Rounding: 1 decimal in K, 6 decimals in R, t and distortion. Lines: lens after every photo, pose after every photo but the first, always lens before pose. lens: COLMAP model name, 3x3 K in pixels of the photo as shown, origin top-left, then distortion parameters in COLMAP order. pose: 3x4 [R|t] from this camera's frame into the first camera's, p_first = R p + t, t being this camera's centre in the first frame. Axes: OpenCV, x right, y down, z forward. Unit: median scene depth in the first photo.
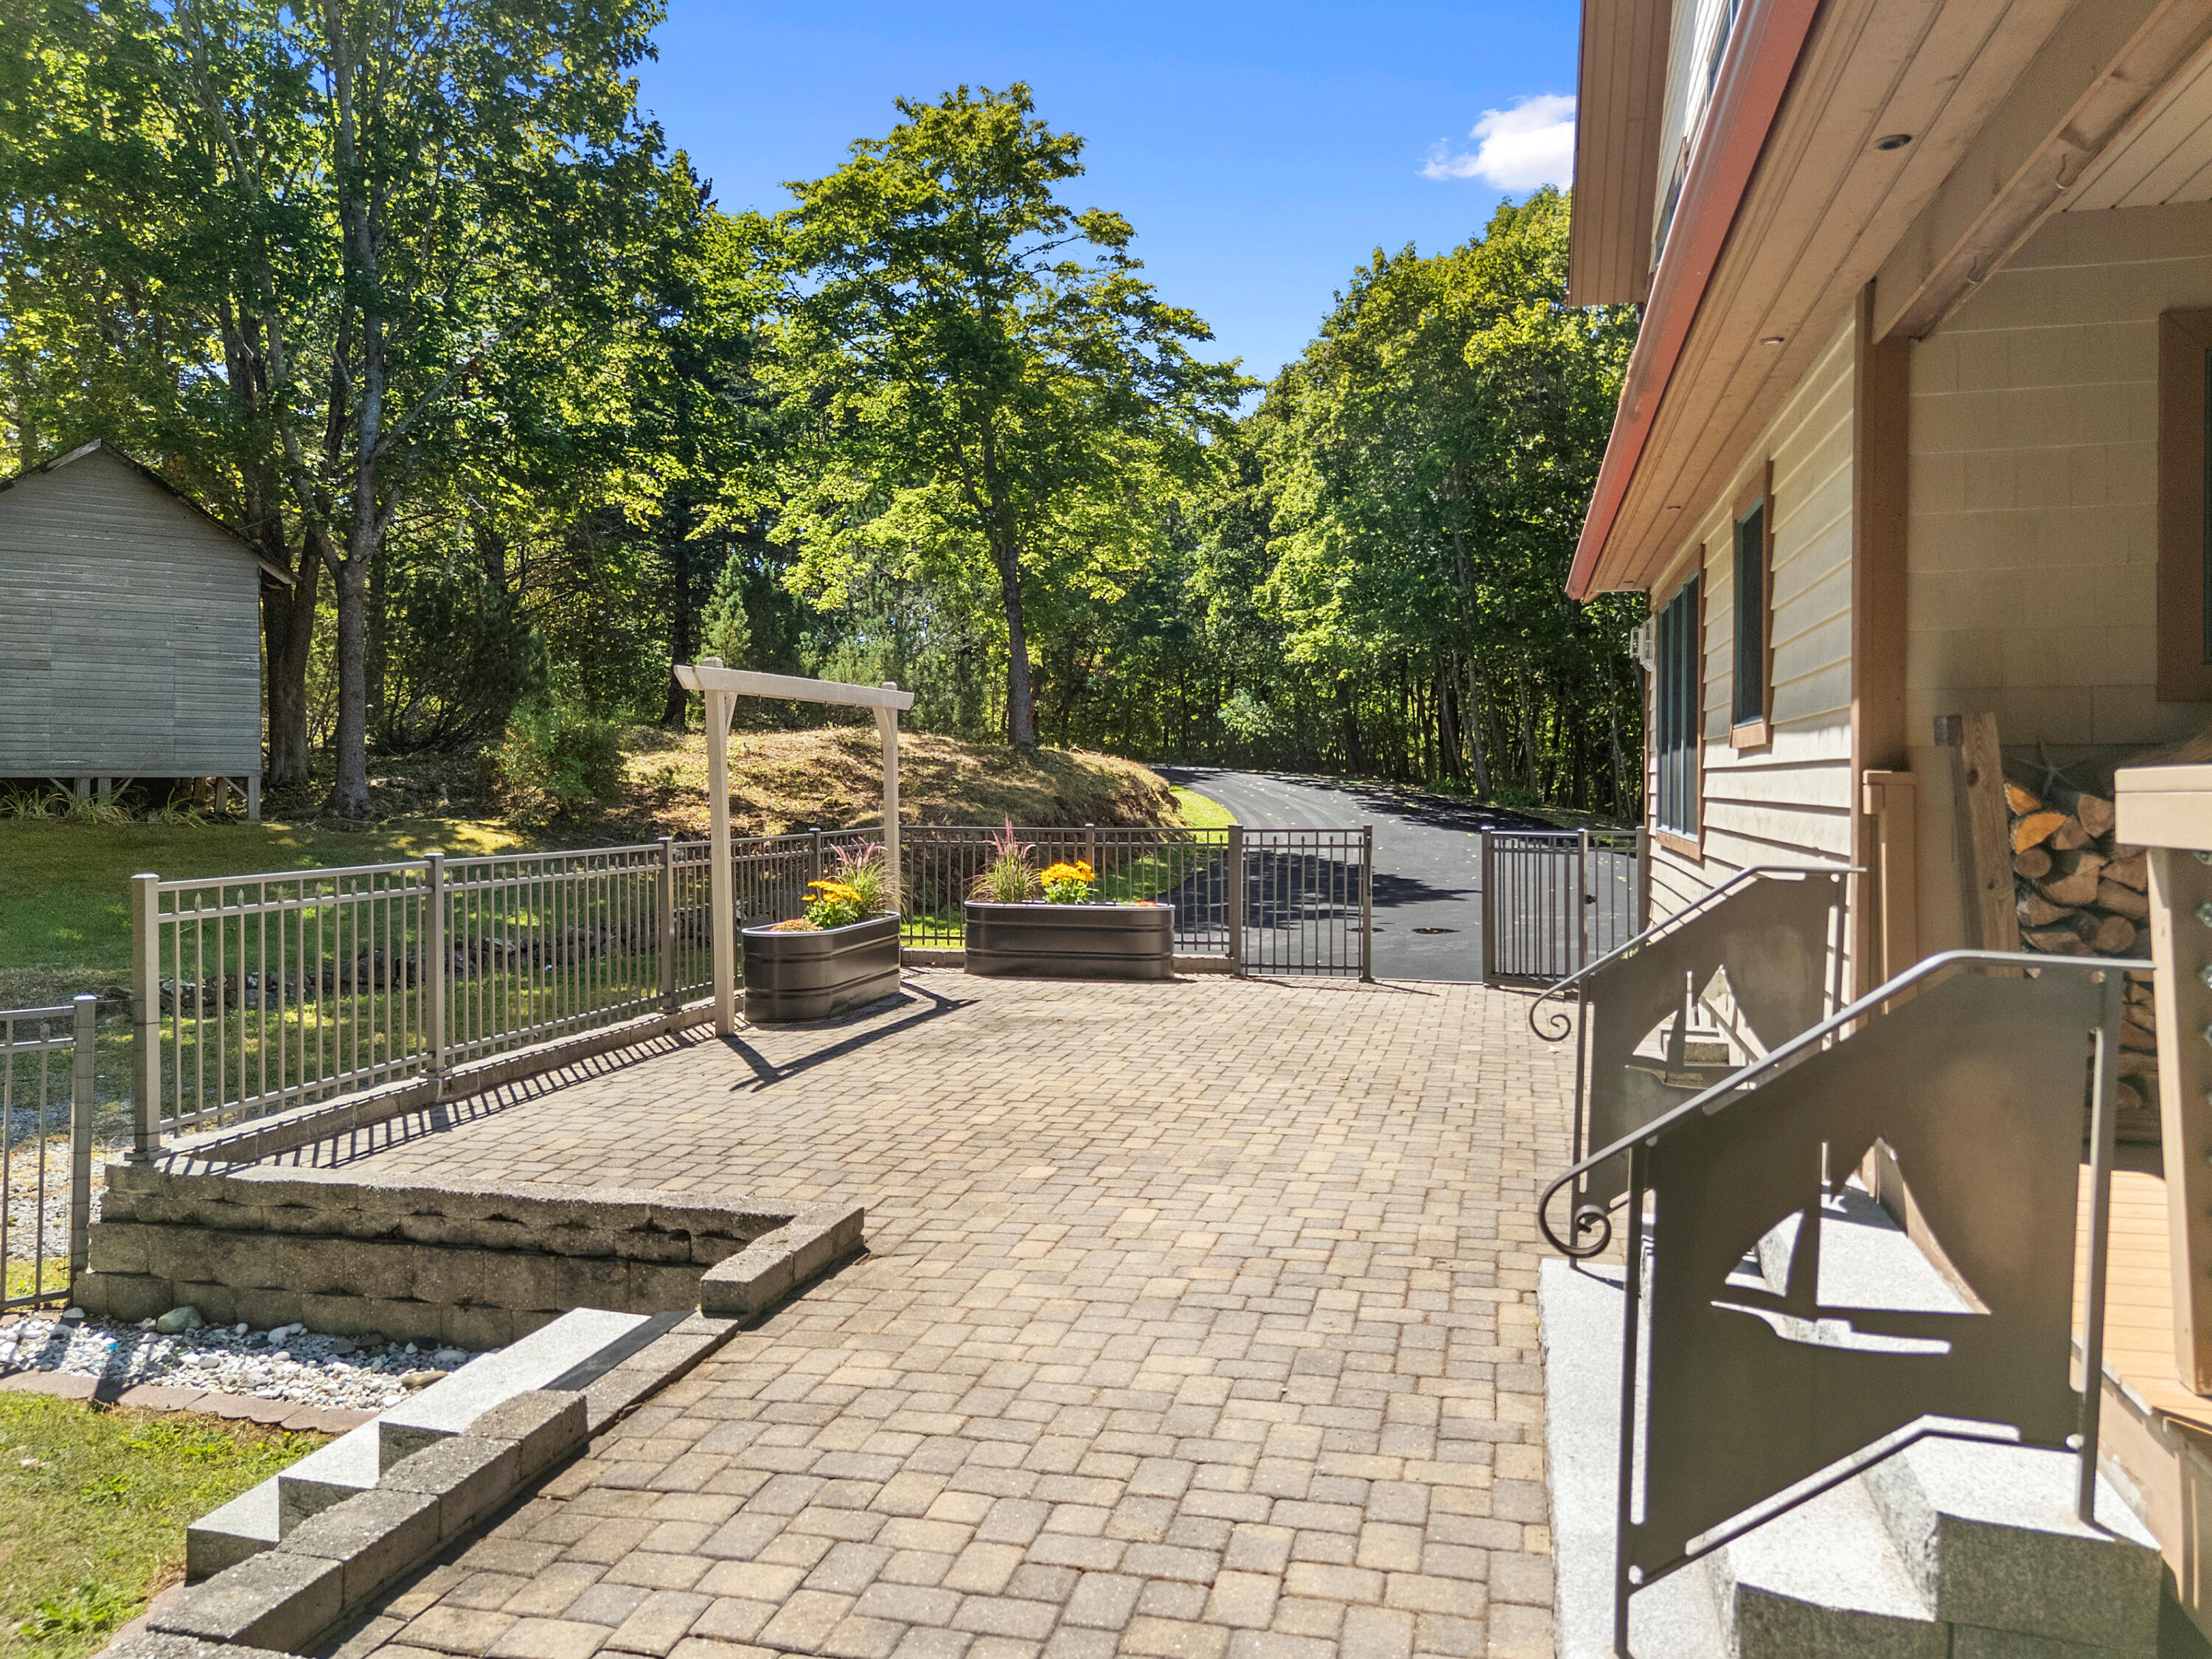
lens RADIAL K [[1656.8, 0, 1106.0], [0, 1656.8, 829.5], [0, 0, 1]] dist [0.095397, -0.001883]
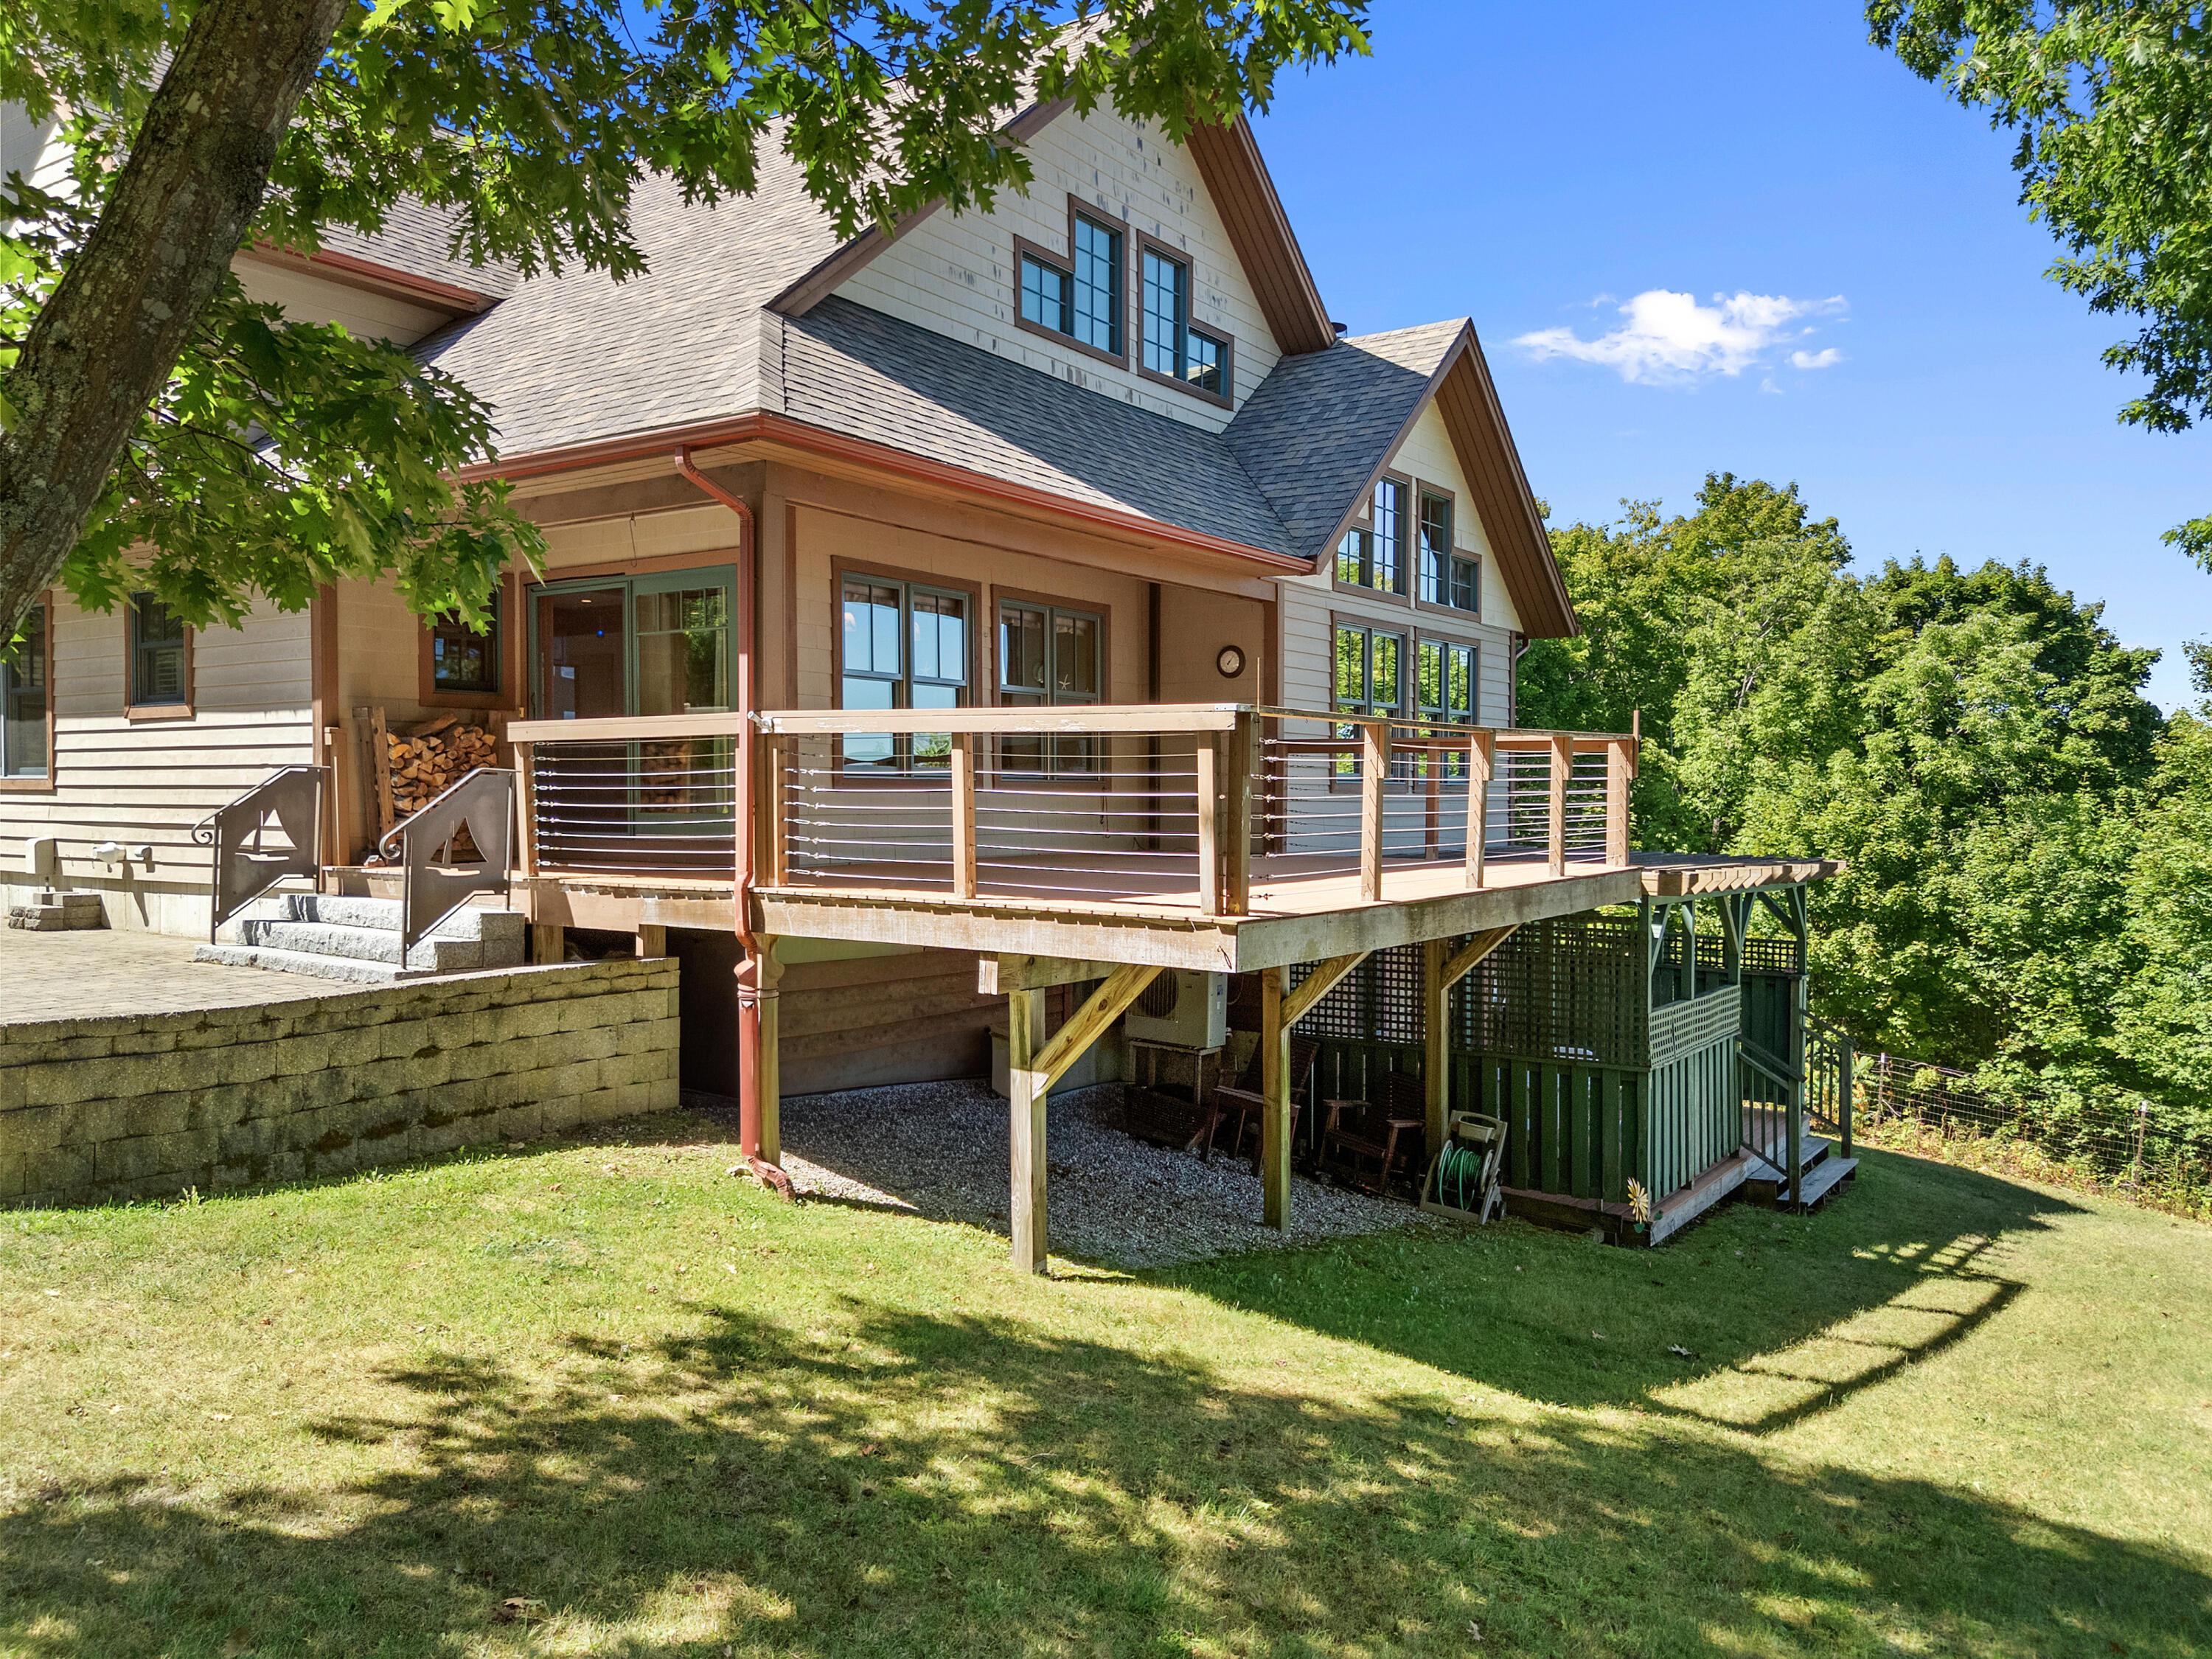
lens RADIAL K [[1631.5, 0, 1148.2], [0, 1631.5, 804.1], [0, 0, 1]] dist [0.091297, -0.086244]
pose [[0.353561, 0.001006, 0.935411, -1.392316], [0.021774, 0.999720, -0.009305, 0.126027], [-0.935158, 0.023657, 0.353440, -0.973444]]
